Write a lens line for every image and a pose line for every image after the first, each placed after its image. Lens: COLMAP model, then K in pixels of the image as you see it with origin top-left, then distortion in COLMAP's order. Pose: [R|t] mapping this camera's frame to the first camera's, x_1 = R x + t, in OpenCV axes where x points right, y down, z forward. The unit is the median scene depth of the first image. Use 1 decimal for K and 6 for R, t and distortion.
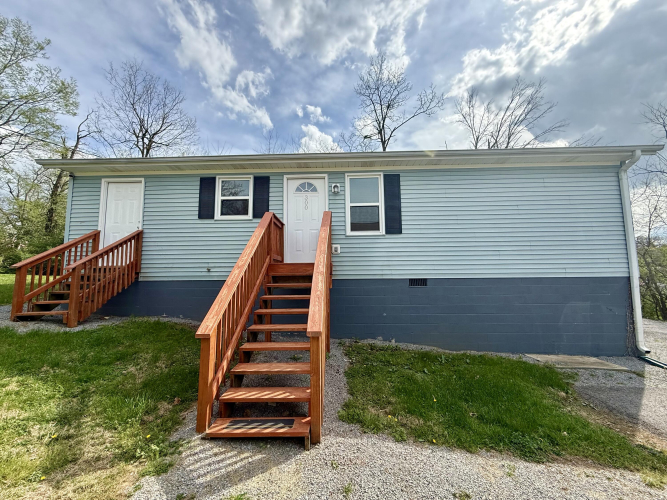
lens RADIAL K [[265.7, 0, 334.5], [0, 265.7, 249.1], [0, 0, 1]] dist [-0.006584, 0.001452]
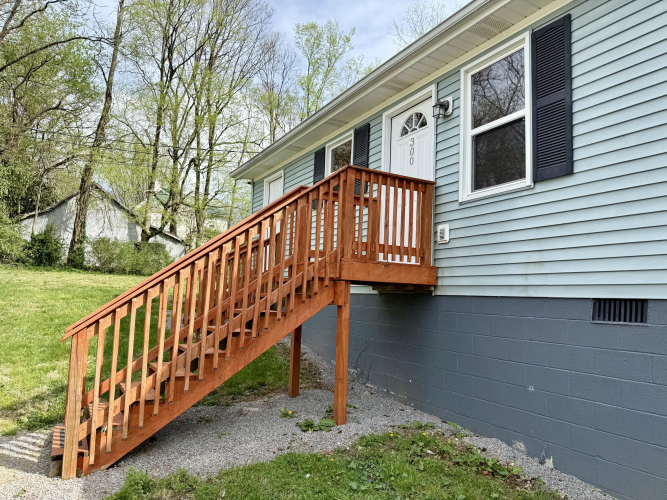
lens RADIAL K [[471.3, 0, 332.3], [0, 471.3, 253.6], [0, 0, 1]] dist [0.034508, -0.047680]
pose [[0.513750, -0.057240, -0.856028, 0.632190], [0.045463, 0.998186, -0.039461, 0.060743], [0.856735, -0.018644, 0.515420, 0.383108]]
